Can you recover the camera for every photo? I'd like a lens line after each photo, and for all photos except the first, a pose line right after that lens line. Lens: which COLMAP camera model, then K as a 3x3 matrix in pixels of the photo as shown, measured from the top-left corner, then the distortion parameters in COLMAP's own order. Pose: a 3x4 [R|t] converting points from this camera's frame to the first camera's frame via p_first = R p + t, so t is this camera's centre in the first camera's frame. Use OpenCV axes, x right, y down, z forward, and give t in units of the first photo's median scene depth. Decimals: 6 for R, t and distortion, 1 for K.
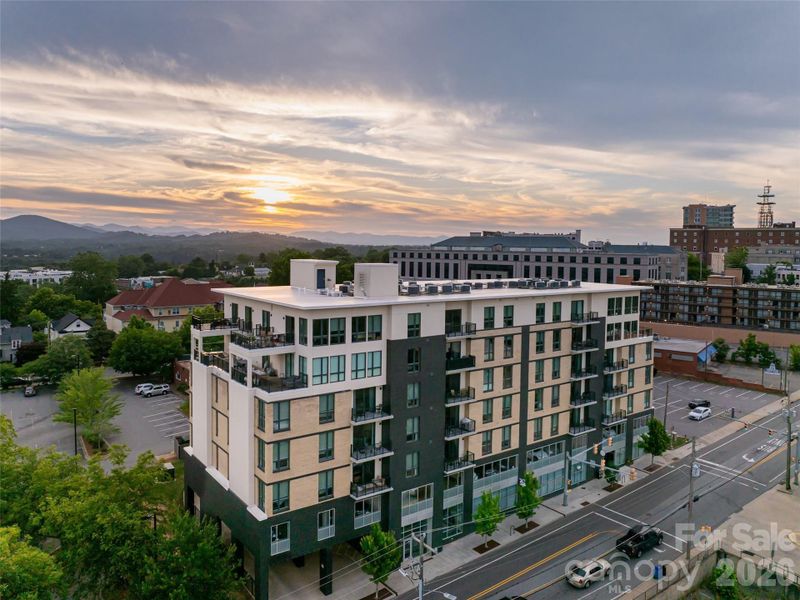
lens RADIAL K [[599.6, 0, 397.0], [0, 599.6, 278.3], [0, 0, 1]] dist [-0.016851, -0.000078]
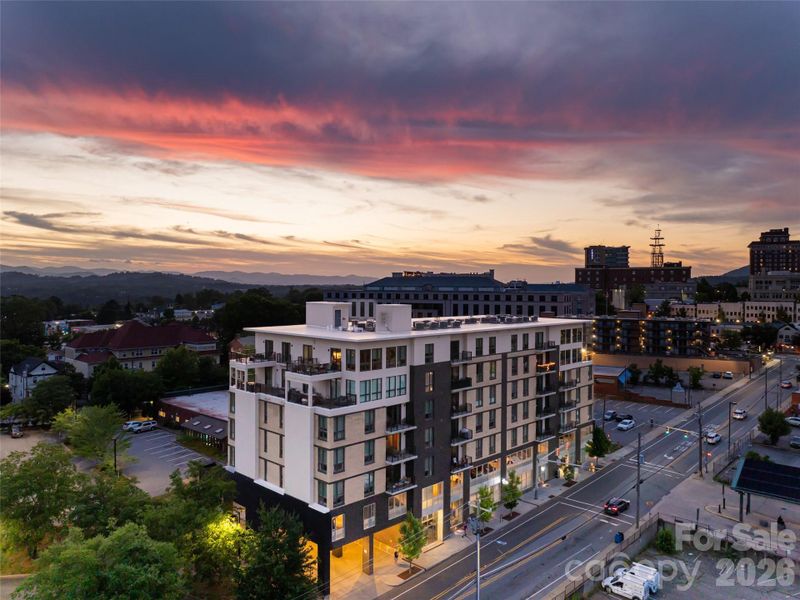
lens RADIAL K [[599.6, 0, 400.0], [0, 599.6, 300.0], [0, 0, 1]] dist [-0.005693, -0.000708]
pose [[0.987725, -0.012192, 0.155729, -0.191275], [0.016653, 0.999487, -0.027375, -0.000305], [-0.155315, 0.029632, 0.987420, -0.195344]]
